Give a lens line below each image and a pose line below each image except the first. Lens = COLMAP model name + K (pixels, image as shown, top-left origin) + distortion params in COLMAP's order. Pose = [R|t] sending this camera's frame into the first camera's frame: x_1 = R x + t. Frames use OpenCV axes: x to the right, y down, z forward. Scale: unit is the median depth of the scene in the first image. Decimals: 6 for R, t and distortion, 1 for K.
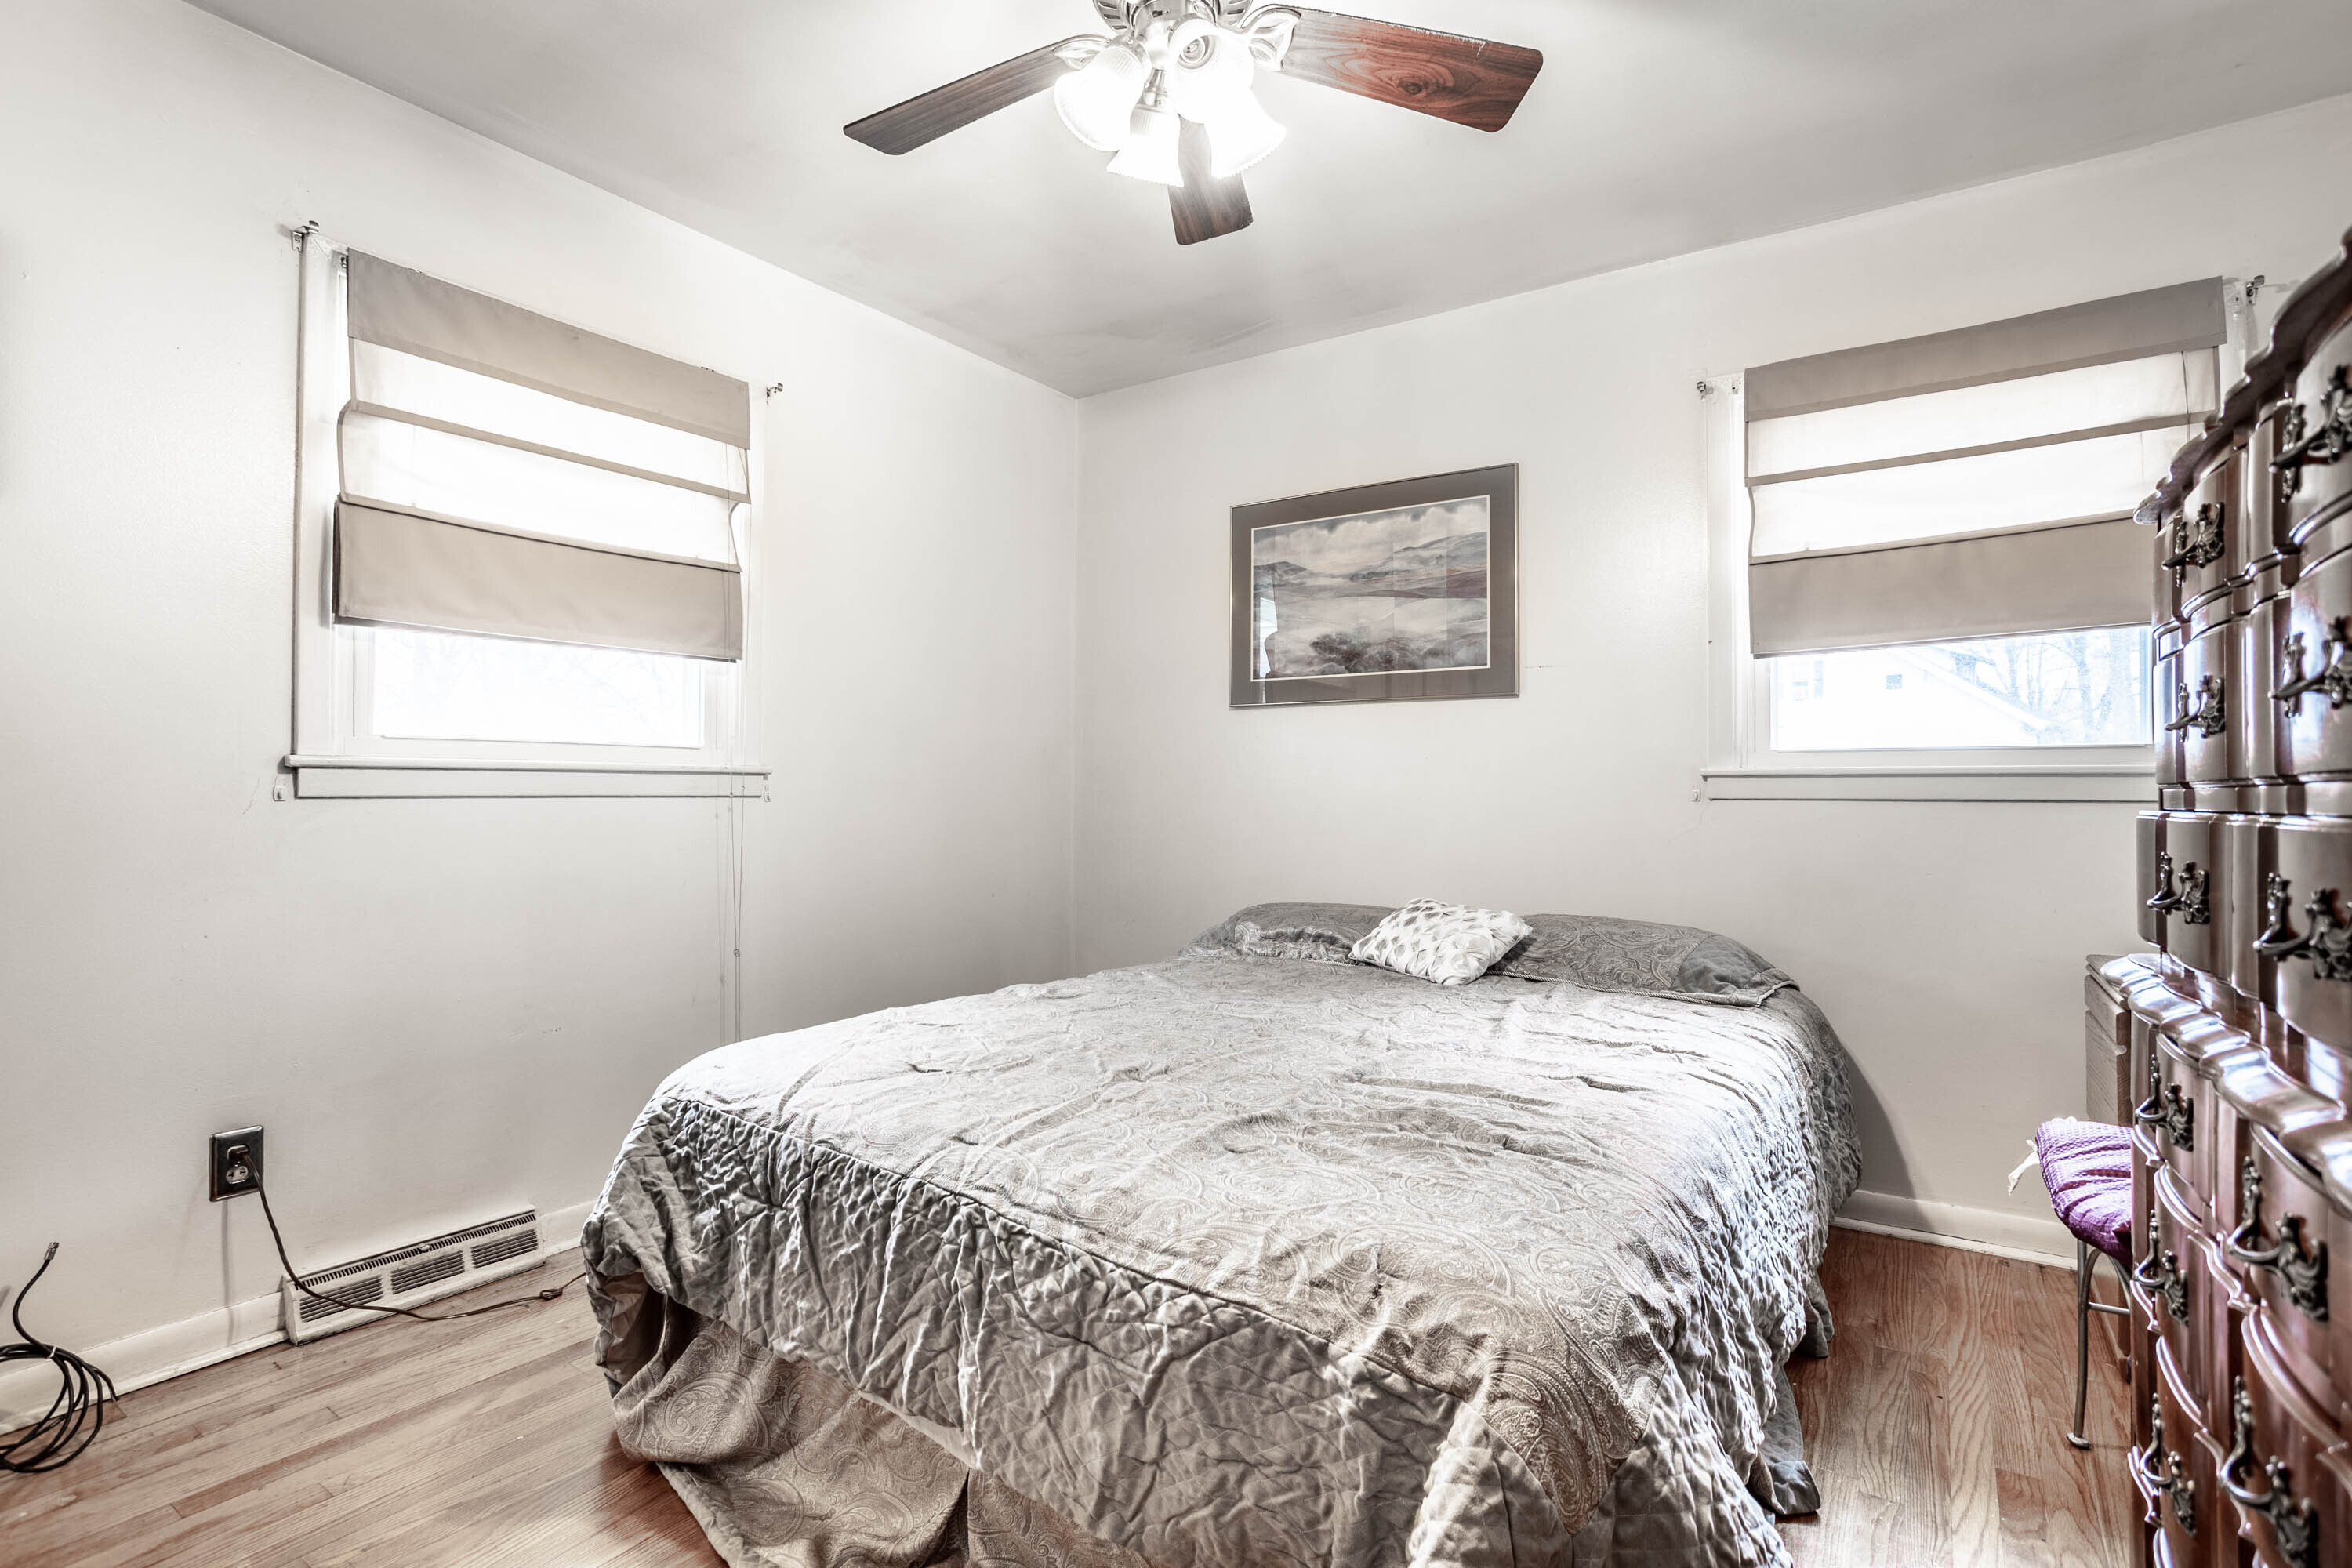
lens RADIAL K [[1141.8, 0, 1169.7], [0, 1141.8, 778.5], [0, 0, 1]] dist [-0.072601, 0.048941]
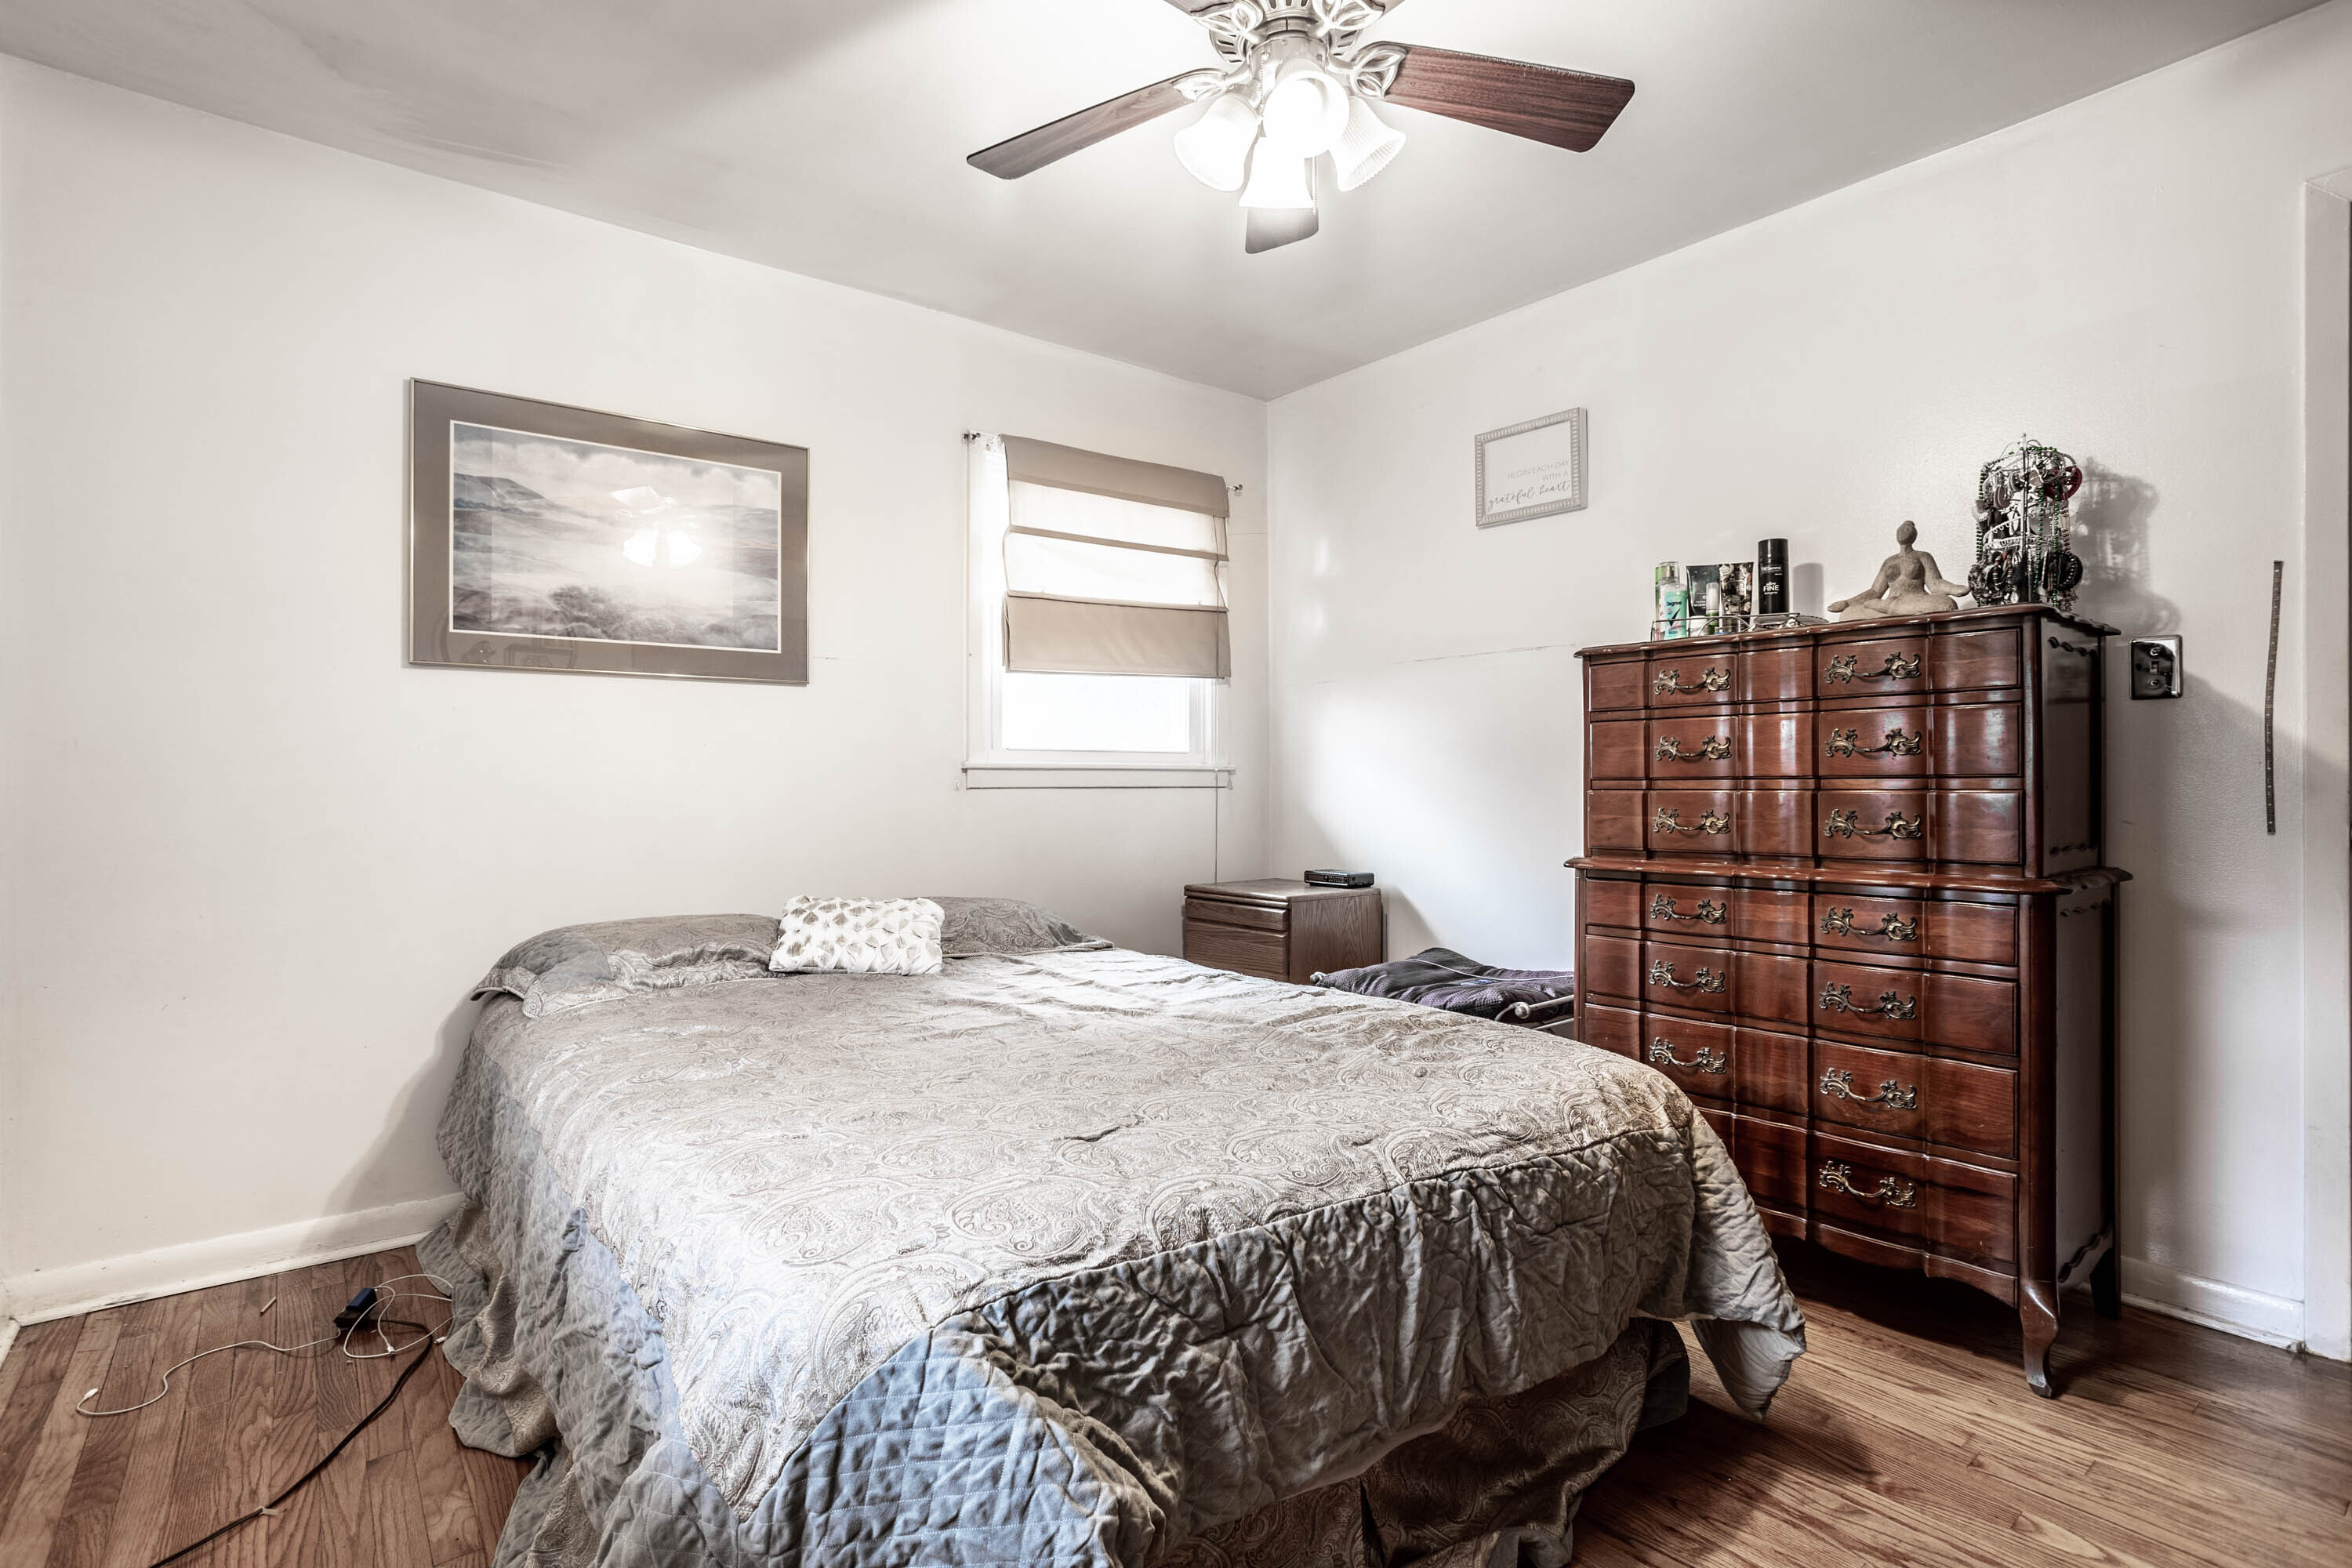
lens RADIAL K [[1141.8, 0, 1169.7], [0, 1141.8, 778.5], [0, 0, 1]] dist [-0.072601, 0.048941]
pose [[0.306144, -0.001471, 0.951984, -0.604377], [-0.006663, 0.999971, 0.003688, 0.003267], [-0.951962, -0.007472, 0.306125, 0.451906]]
